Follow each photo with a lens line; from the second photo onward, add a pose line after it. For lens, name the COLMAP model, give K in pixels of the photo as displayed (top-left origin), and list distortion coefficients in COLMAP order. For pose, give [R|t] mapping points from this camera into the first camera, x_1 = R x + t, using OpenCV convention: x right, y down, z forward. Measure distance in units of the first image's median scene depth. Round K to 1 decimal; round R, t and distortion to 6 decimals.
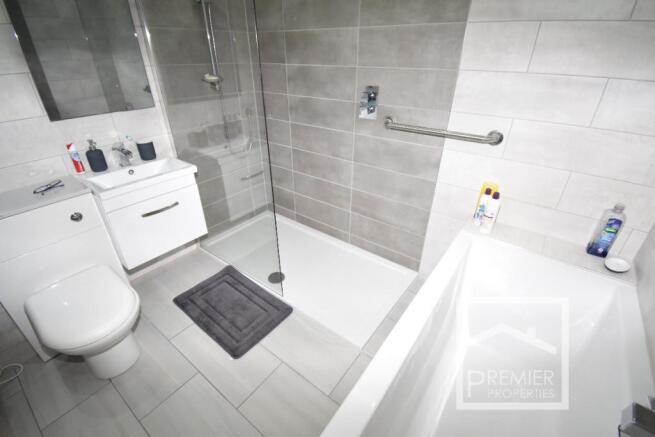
lens RADIAL K [[291.9, 0, 329.2], [0, 291.9, 219.0], [0, 0, 1]] dist [0.001336, -0.016907]
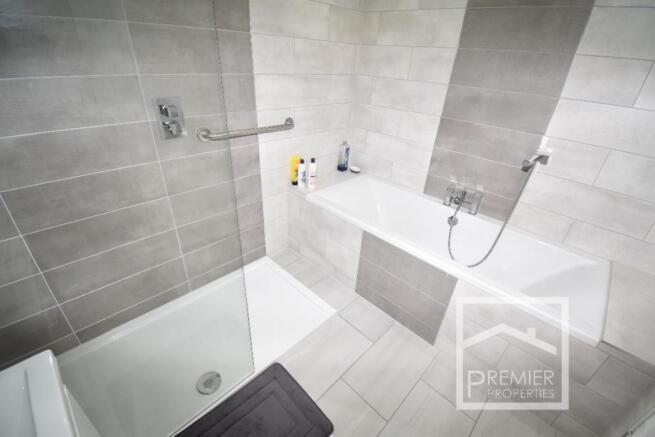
lens RADIAL K [[291.9, 0, 329.2], [0, 291.9, 219.0], [0, 0, 1]] dist [0.001336, -0.016907]
pose [[0.115643, -0.490142, 0.863937, -0.640128], [0.432476, 0.807848, 0.400432, -0.309965], [-0.894199, 0.327325, 0.305397, 0.462890]]
